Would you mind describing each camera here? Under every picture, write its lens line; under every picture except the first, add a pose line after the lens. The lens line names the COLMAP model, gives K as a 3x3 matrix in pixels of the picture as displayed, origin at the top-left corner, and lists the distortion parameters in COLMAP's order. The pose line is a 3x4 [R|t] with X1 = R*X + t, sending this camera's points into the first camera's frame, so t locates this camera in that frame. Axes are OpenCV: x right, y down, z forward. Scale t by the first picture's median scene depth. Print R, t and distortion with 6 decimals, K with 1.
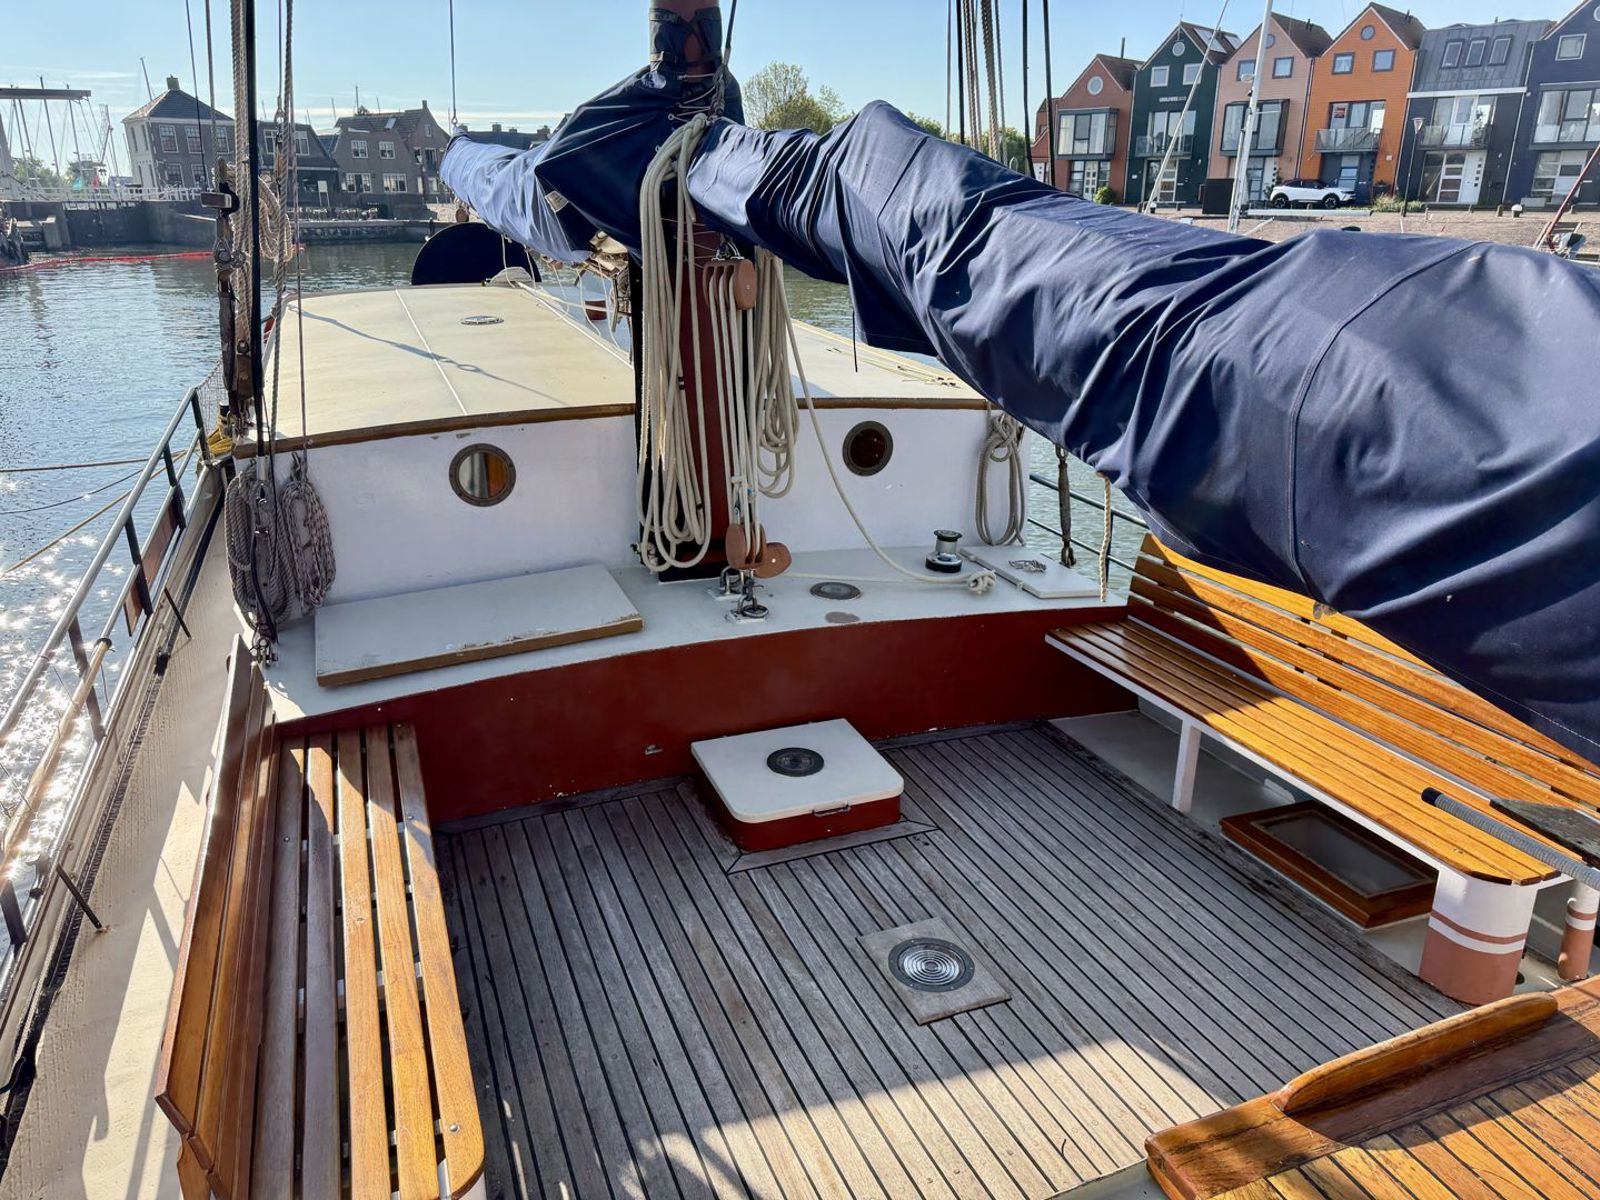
lens RADIAL K [[1196.7, 0, 800.0], [0, 1196.7, 600.0], [0, 0, 1]] dist [0.045859, -0.001056]
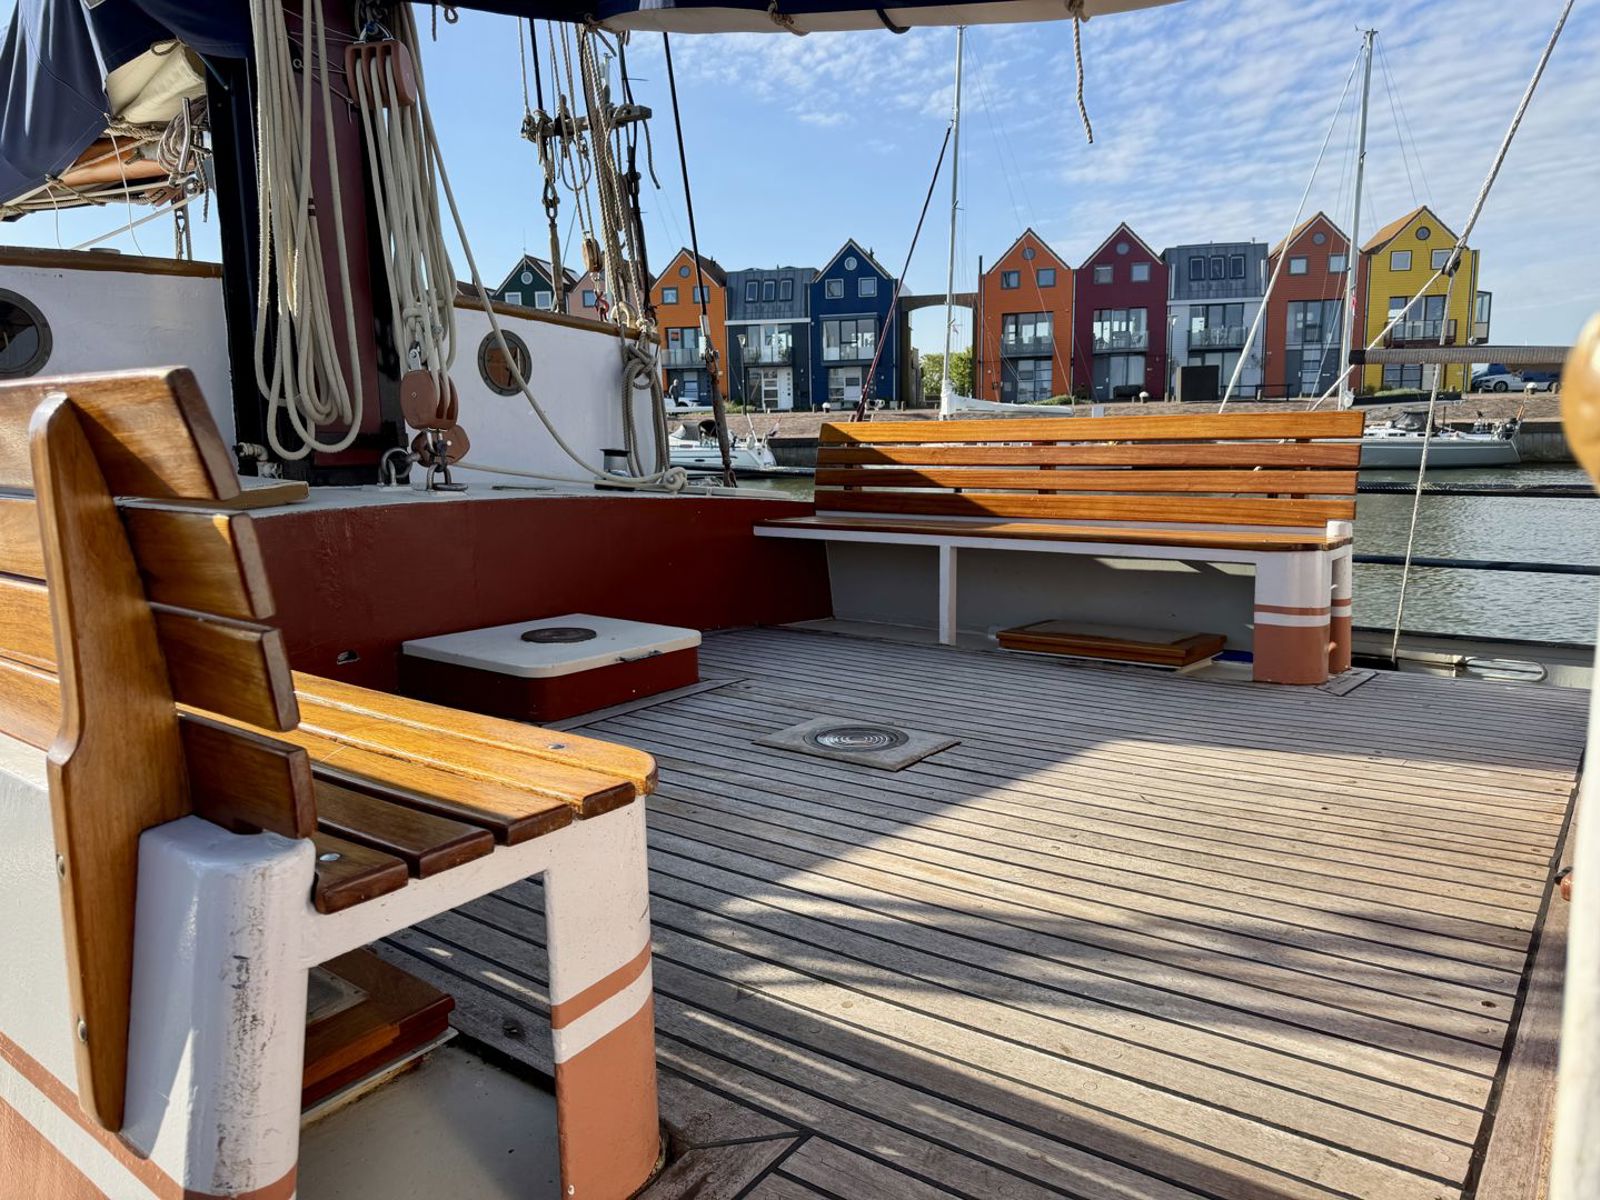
lens RADIAL K [[1178.1, 0, 800.0], [0, 1178.1, 600.0], [0, 0, 1]] dist [0.144690, -0.201568]
pose [[0.854348, -0.082757, 0.513070, -0.058931], [0.195592, 0.965855, -0.169905, 0.061382], [-0.481490, 0.245511, 0.841363, 0.057609]]
